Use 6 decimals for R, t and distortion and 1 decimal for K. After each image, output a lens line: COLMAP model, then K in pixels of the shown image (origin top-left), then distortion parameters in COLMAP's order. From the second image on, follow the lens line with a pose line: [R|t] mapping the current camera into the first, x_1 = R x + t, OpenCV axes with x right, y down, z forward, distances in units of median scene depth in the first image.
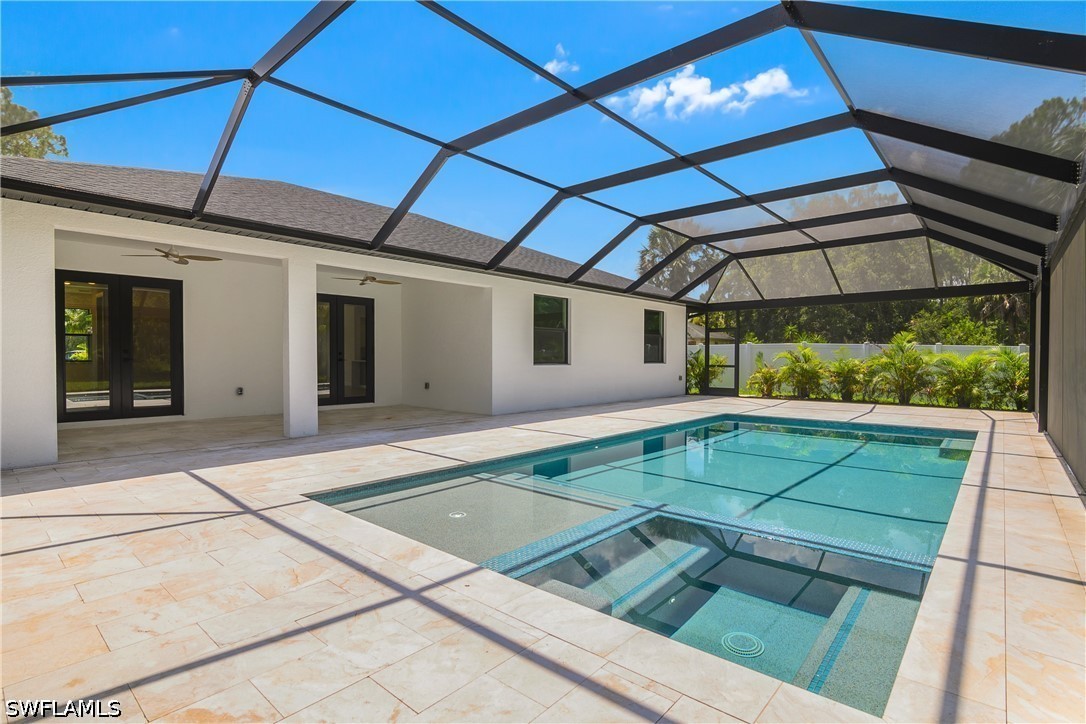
lens RADIAL K [[540.9, 0, 537.5], [0, 540.9, 364.3], [0, 0, 1]] dist [-0.023131, 0.000444]
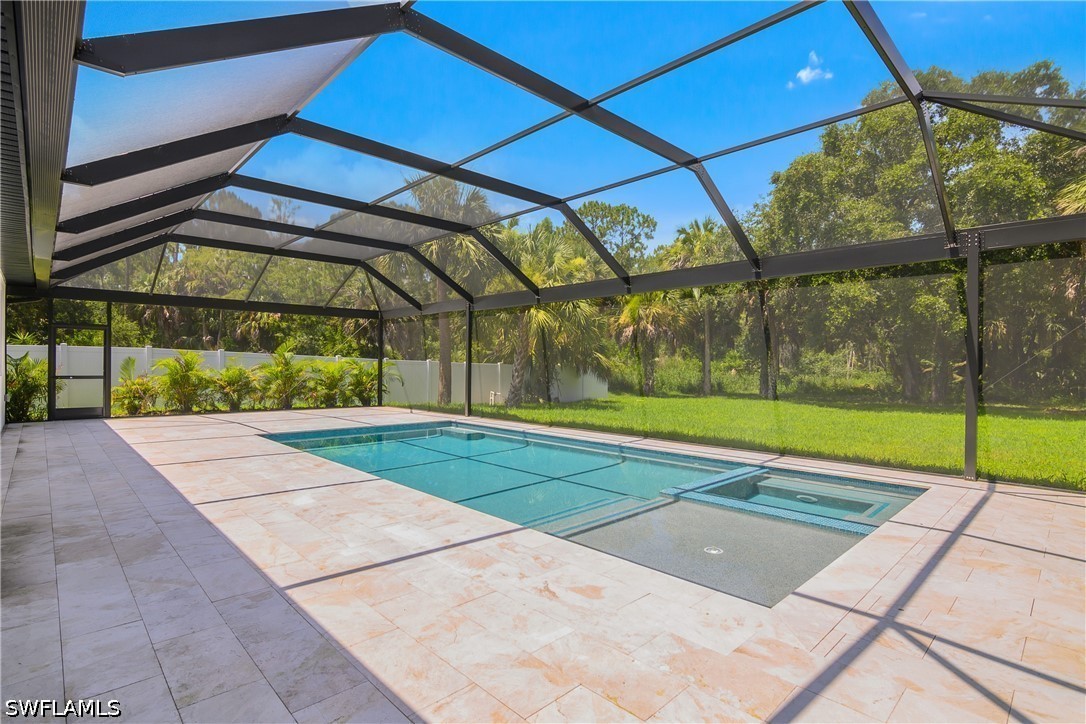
lens RADIAL K [[532.9, 0, 538.9], [0, 532.9, 368.3], [0, 0, 1]] dist [-0.032144, 0.010237]
pose [[0.076536, -0.006270, 0.997047, -0.401943], [0.003799, 0.999975, 0.005996, -0.015058], [-0.997060, 0.003329, 0.076558, 0.457069]]
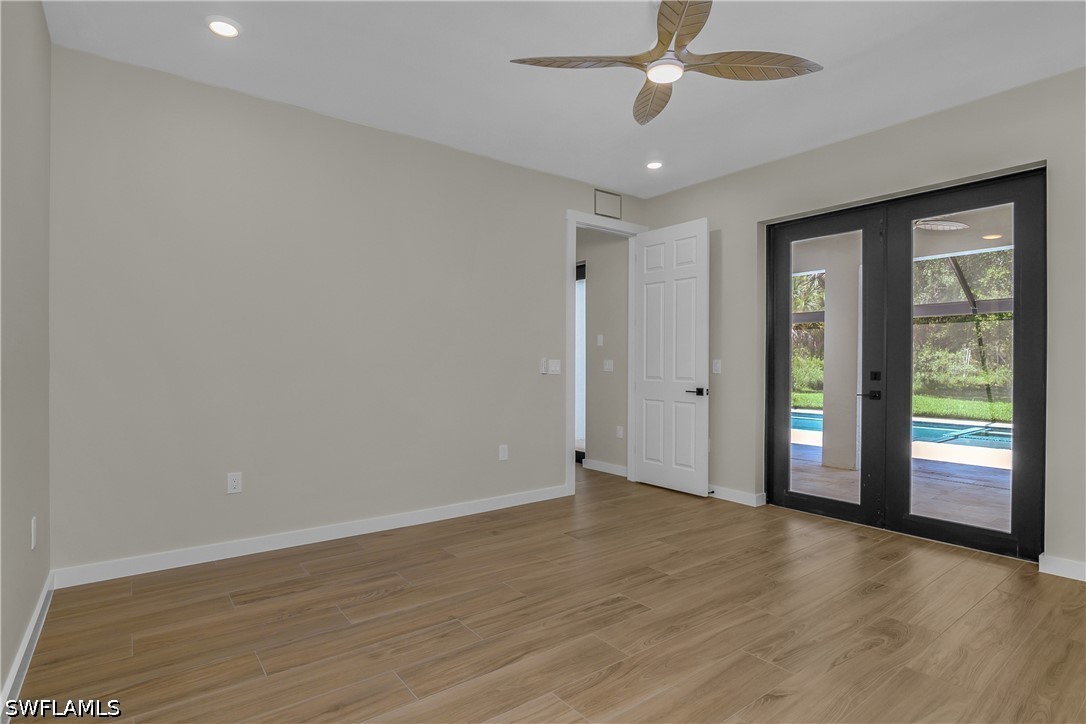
lens RADIAL K [[536.8, 0, 541.8], [0, 536.8, 366.3], [0, 0, 1]] dist [-0.018844, 0.000954]
pose [[0.197098, -0.006032, 0.980365, -0.926759], [0.008248, 0.999956, 0.004494, -0.027081], [-0.980349, 0.007200, 0.197139, 0.869187]]
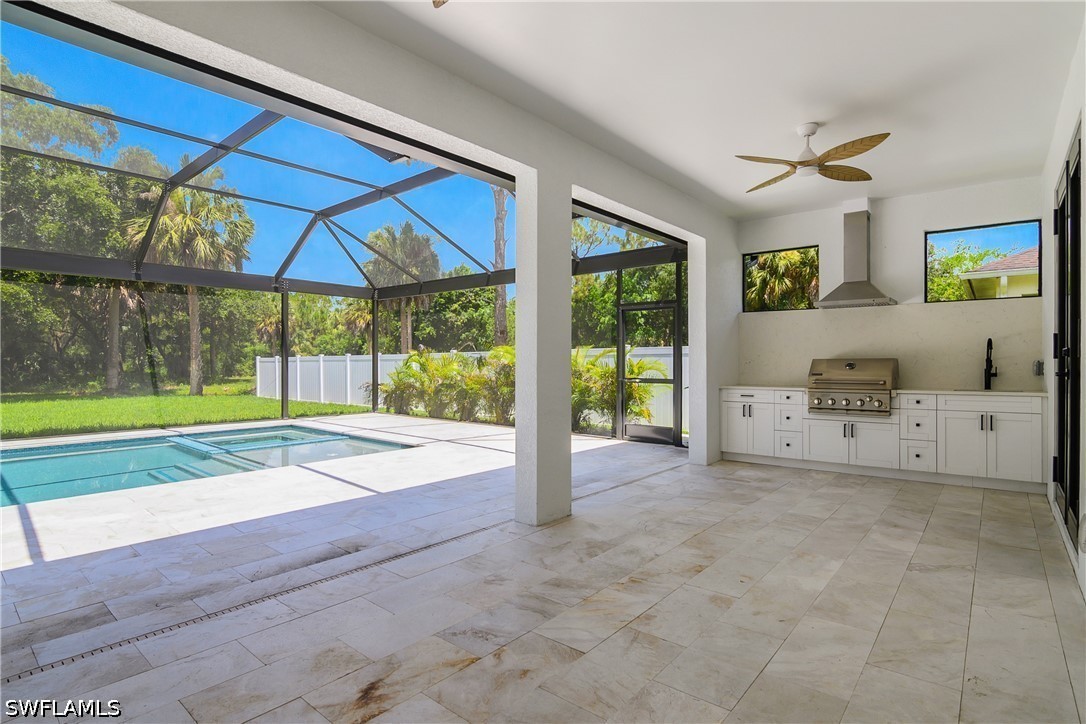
lens RADIAL K [[540.9, 0, 537.5], [0, 540.9, 364.3], [0, 0, 1]] dist [-0.023131, 0.000444]
pose [[-0.999761, -0.002426, -0.021730, -0.280534], [-0.002847, 0.999808, 0.019376, -0.016739], [0.021679, 0.019433, -0.999576, 1.000845]]
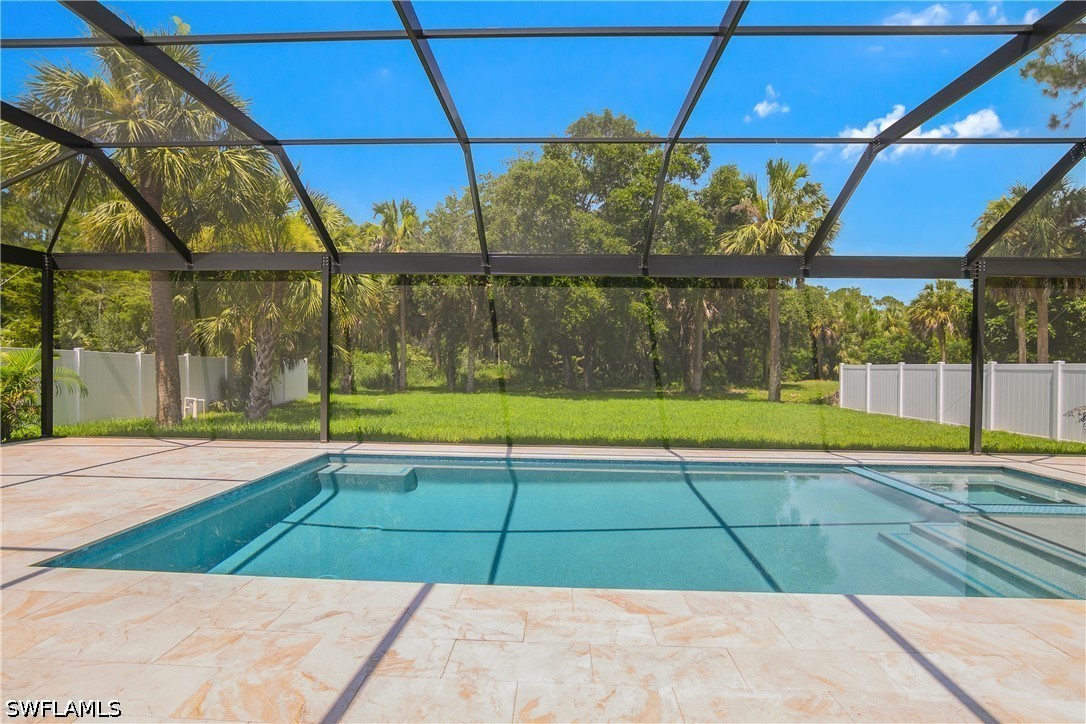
lens RADIAL K [[532.9, 0, 538.9], [0, 532.9, 368.3], [0, 0, 1]] dist [-0.032144, 0.010237]
pose [[-0.631710, -0.019630, 0.774956, -0.031457], [-0.004214, 0.999752, 0.021889, -0.021199], [-0.775193, 0.010562, -0.631636, 0.893969]]
